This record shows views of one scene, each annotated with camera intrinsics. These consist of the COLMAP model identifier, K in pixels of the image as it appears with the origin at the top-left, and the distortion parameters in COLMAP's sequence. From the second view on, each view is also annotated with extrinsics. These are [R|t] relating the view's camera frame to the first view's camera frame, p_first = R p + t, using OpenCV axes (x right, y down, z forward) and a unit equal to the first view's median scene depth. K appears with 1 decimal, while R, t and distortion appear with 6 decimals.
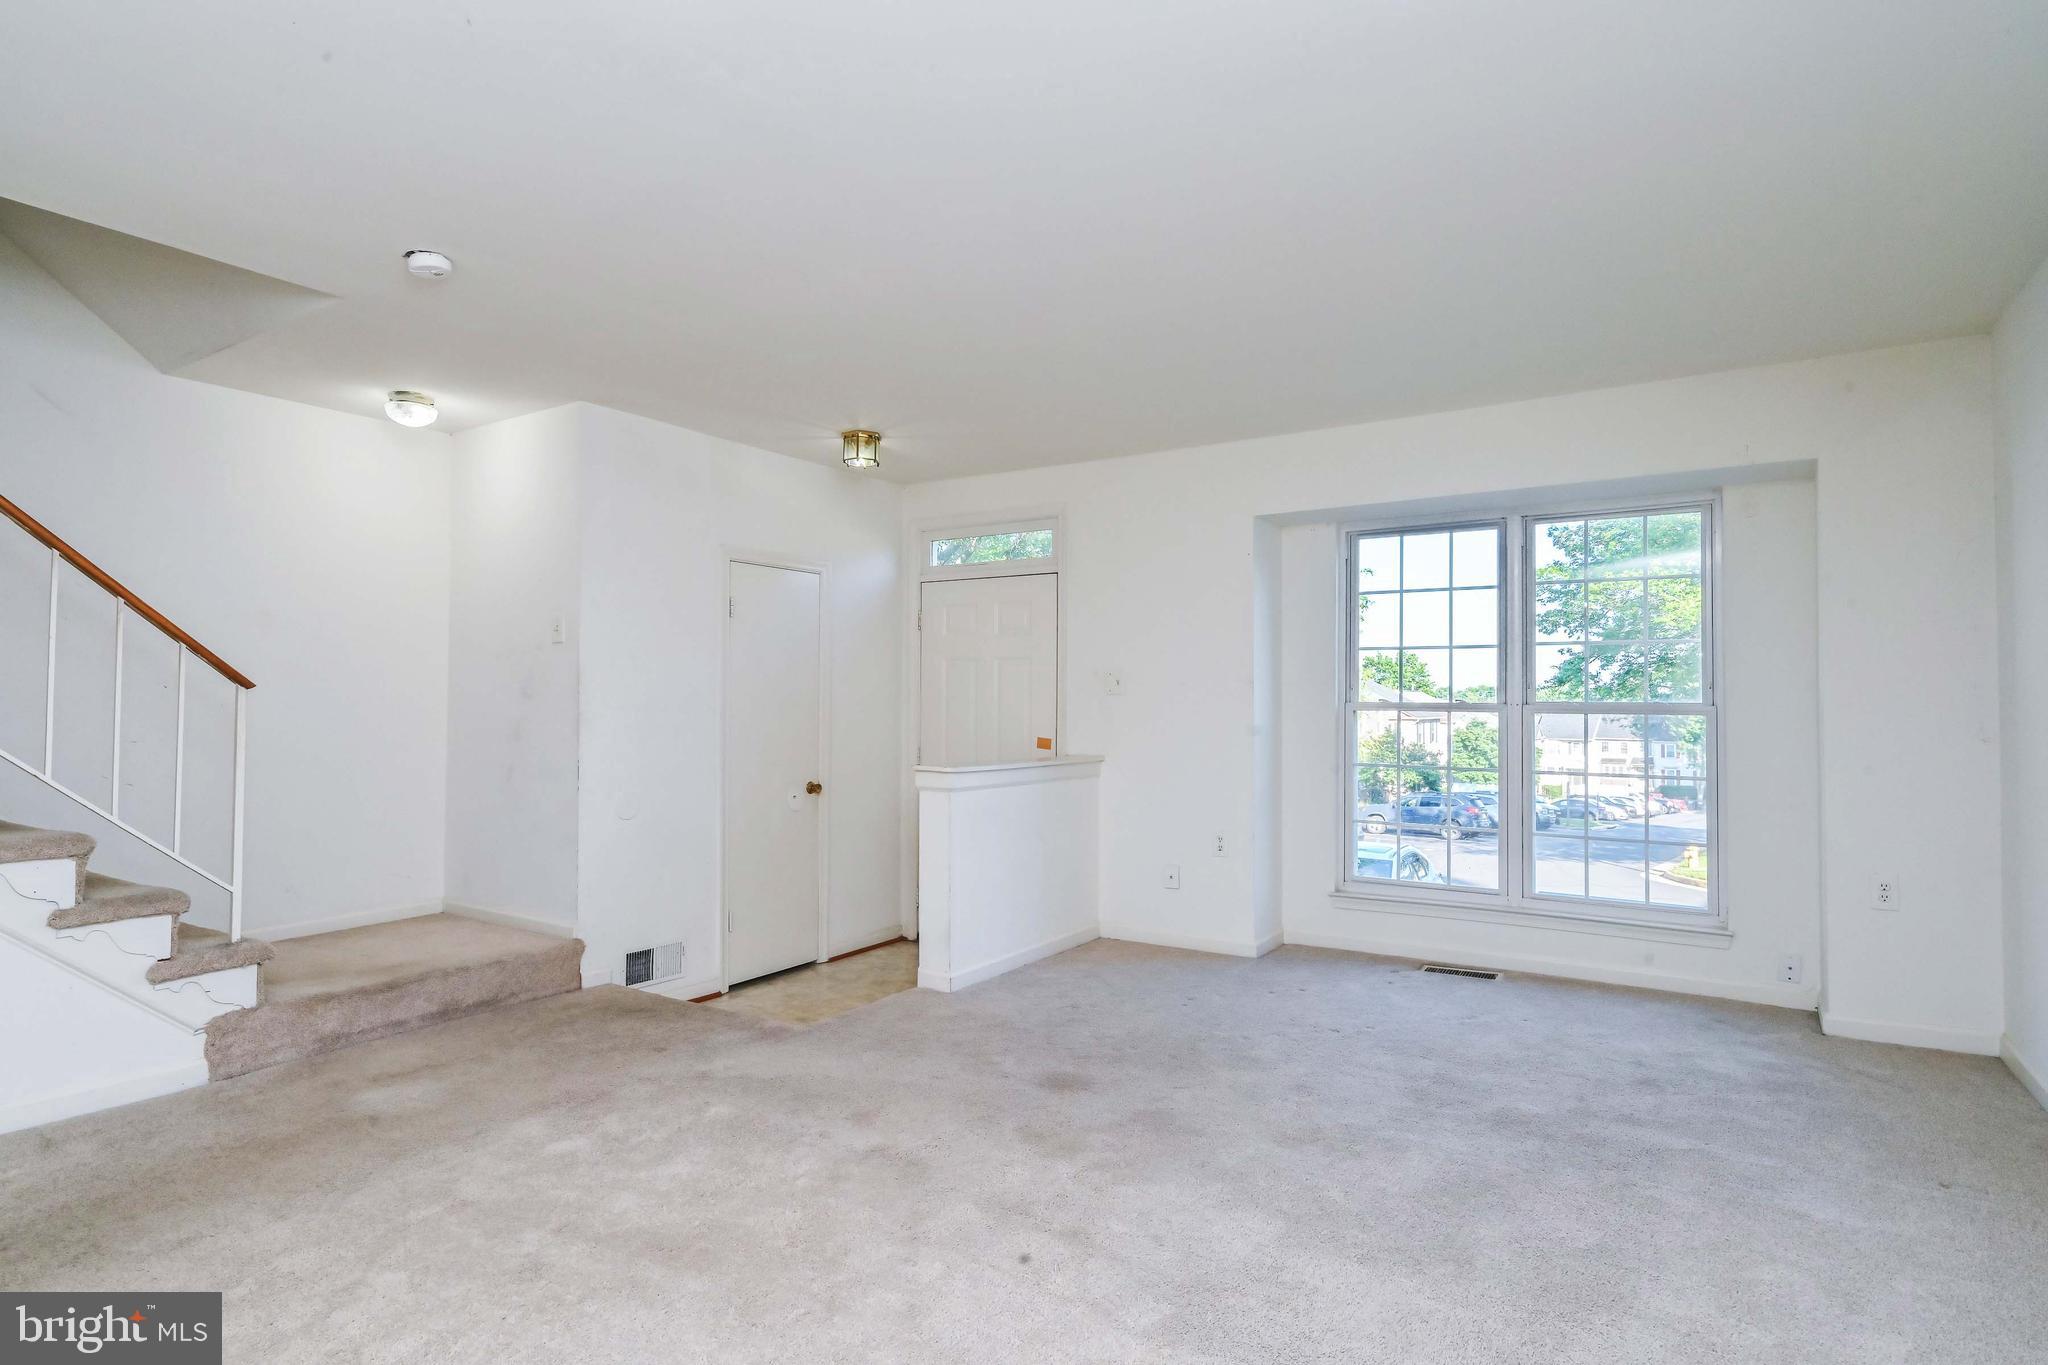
lens RADIAL K [[1070.4, 0, 1026.2], [0, 1070.4, 676.2], [0, 0, 1]] dist [-0.000683, 0.000534]
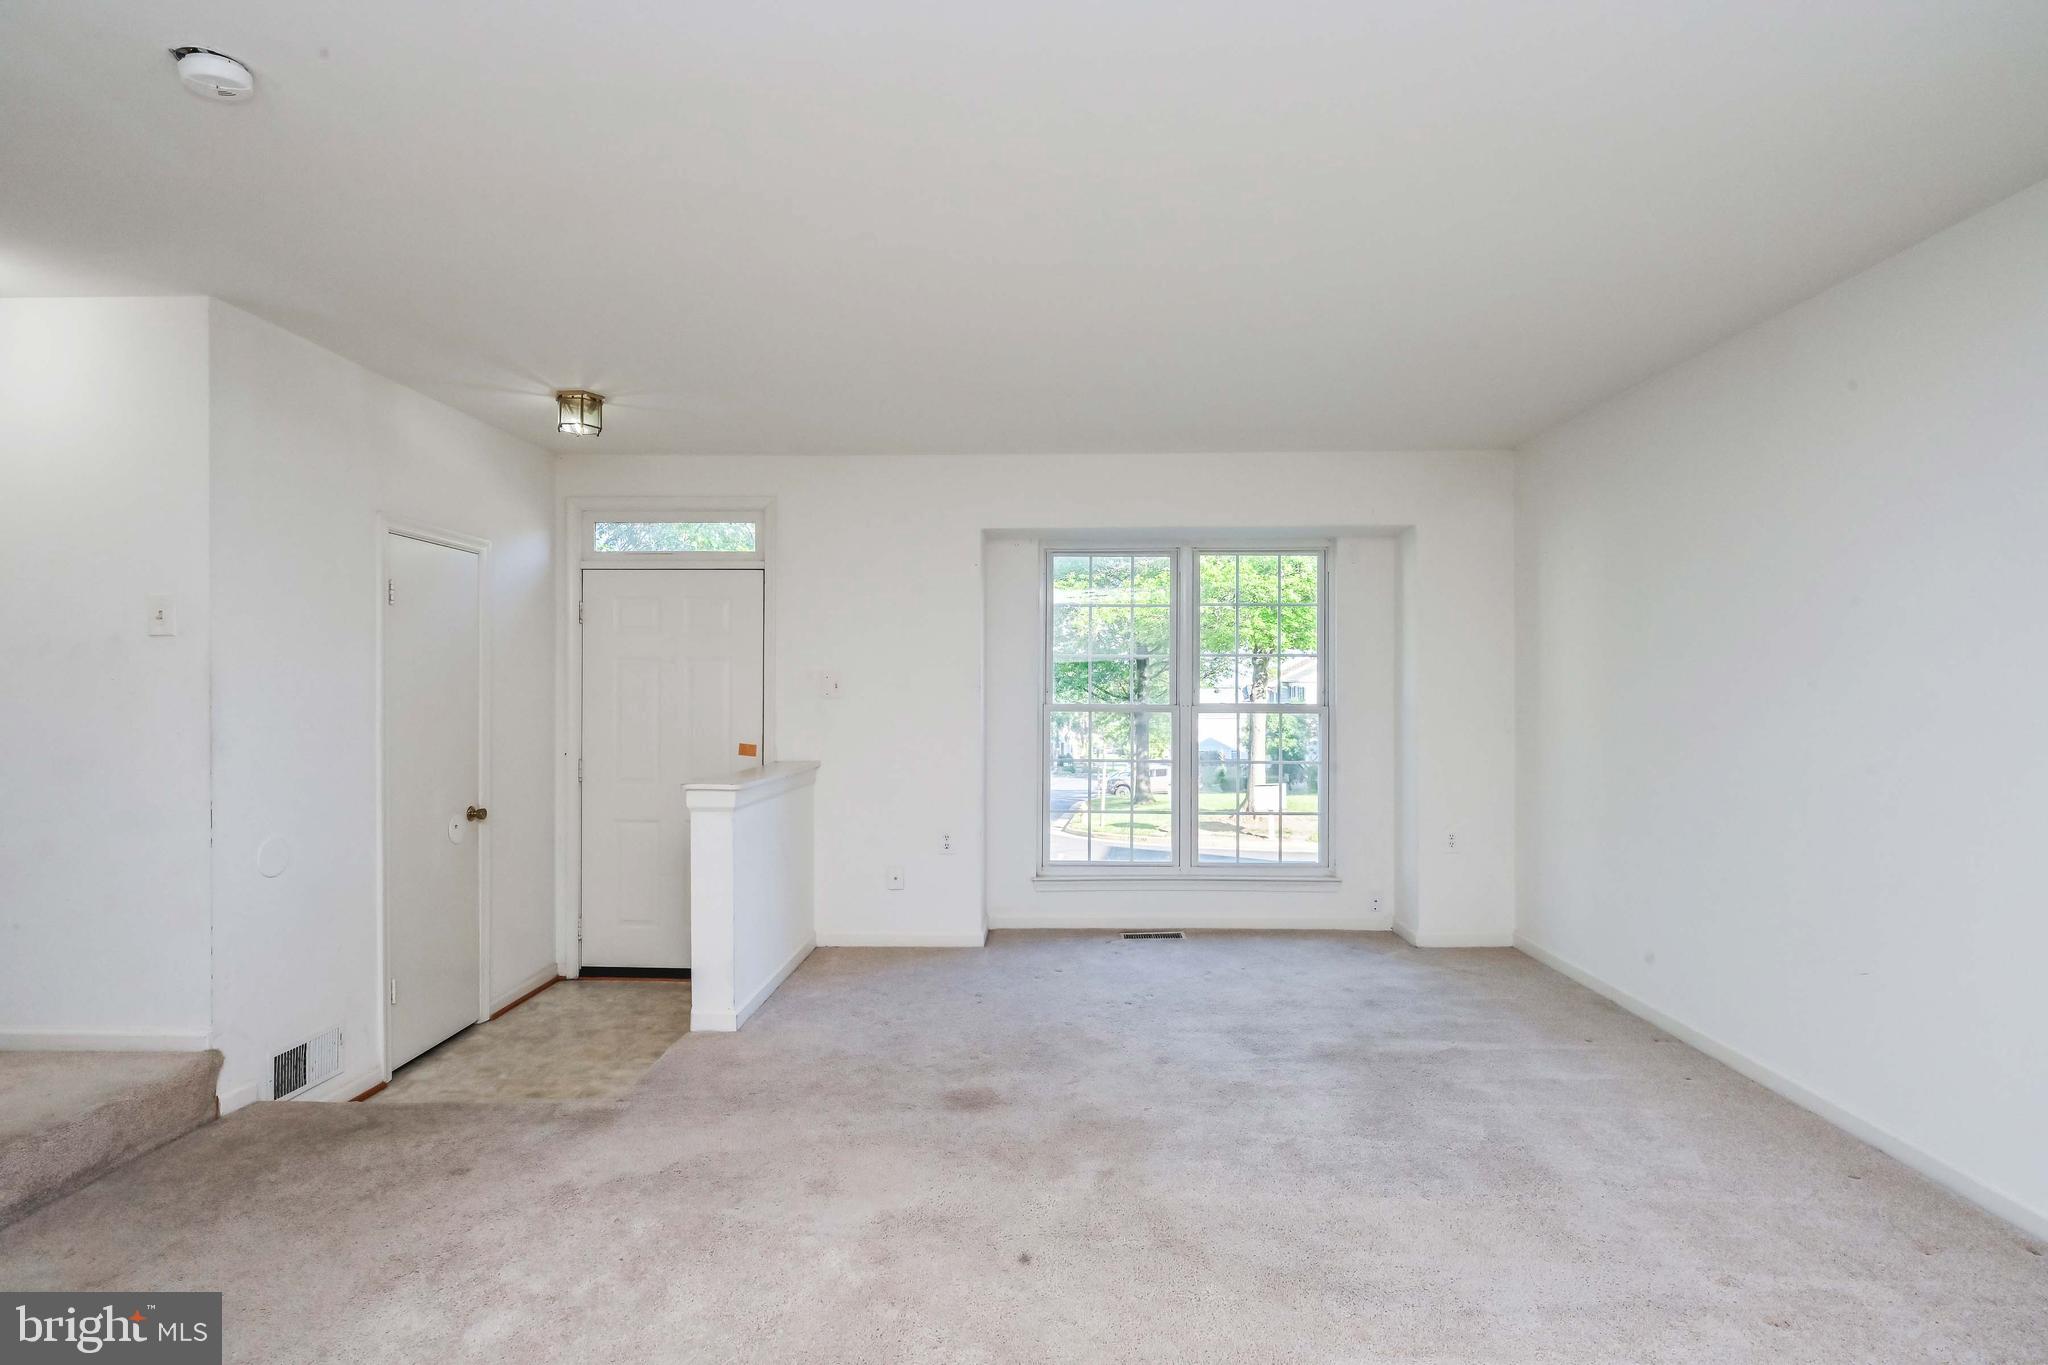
lens RADIAL K [[1026.3, 0, 1031.7], [0, 1026.3, 685.4], [0, 0, 1]] dist [-0.002077, 0.000431]
pose [[0.848592, -0.001791, 0.529045, -0.300230], [-0.010645, 0.999734, 0.020458, -0.018287], [-0.528941, -0.022992, 0.848347, 0.123738]]
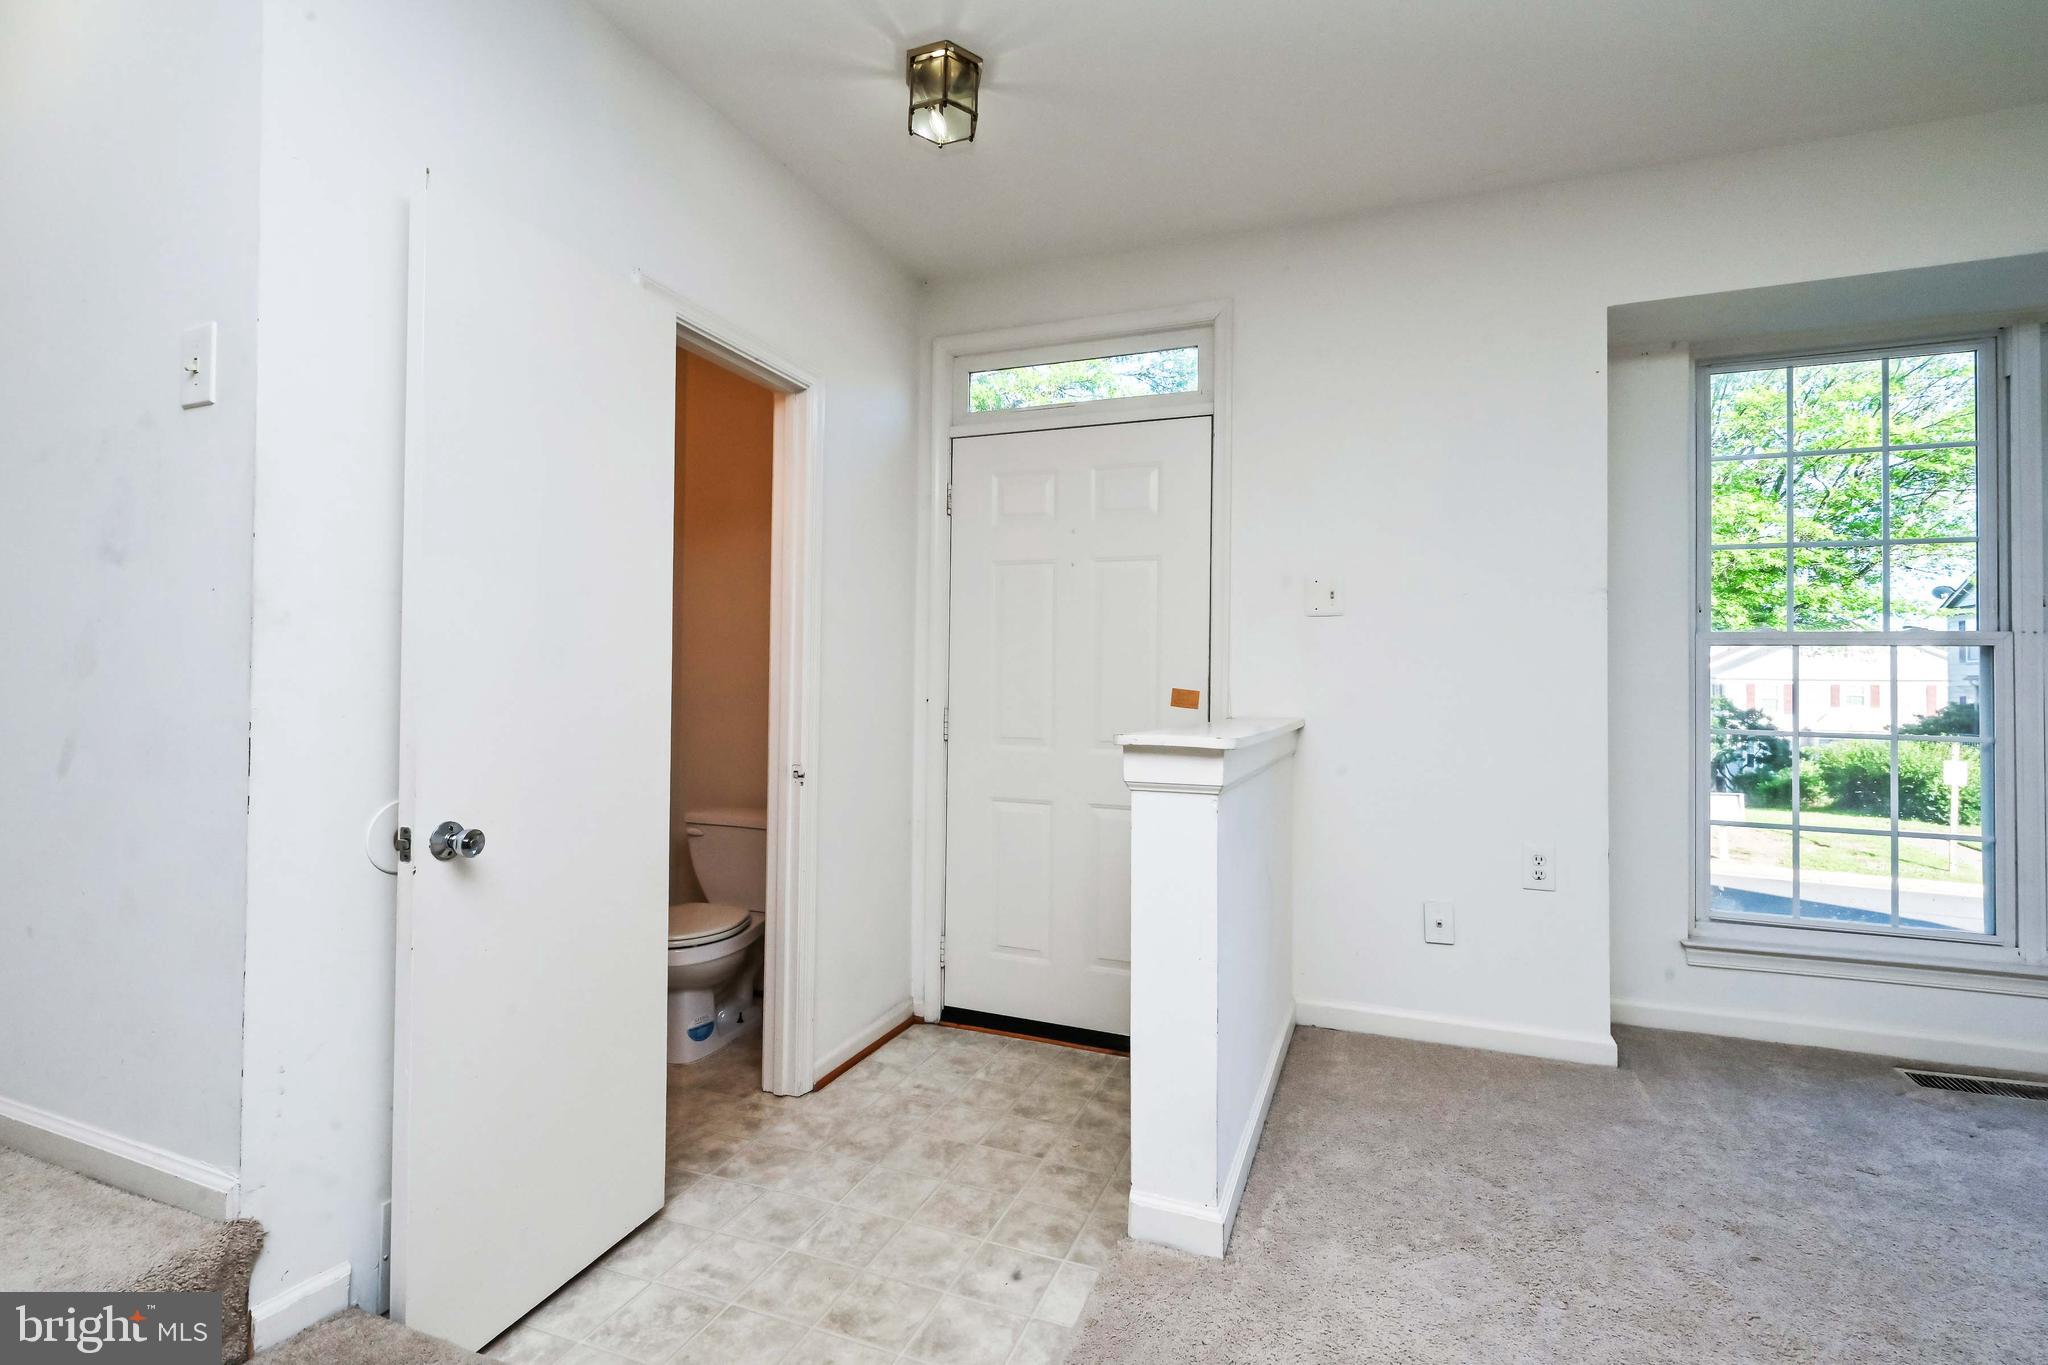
lens RADIAL K [[935.4, 0, 1022.5], [0, 935.4, 662.5], [0, 0, 1]] dist [0.000720, 0.000305]
pose [[0.979151, 0.012626, 0.202742, -0.216586], [-0.013451, 0.999906, 0.002689, 0.051121], [-0.202689, -0.005360, 0.979228, 0.607578]]
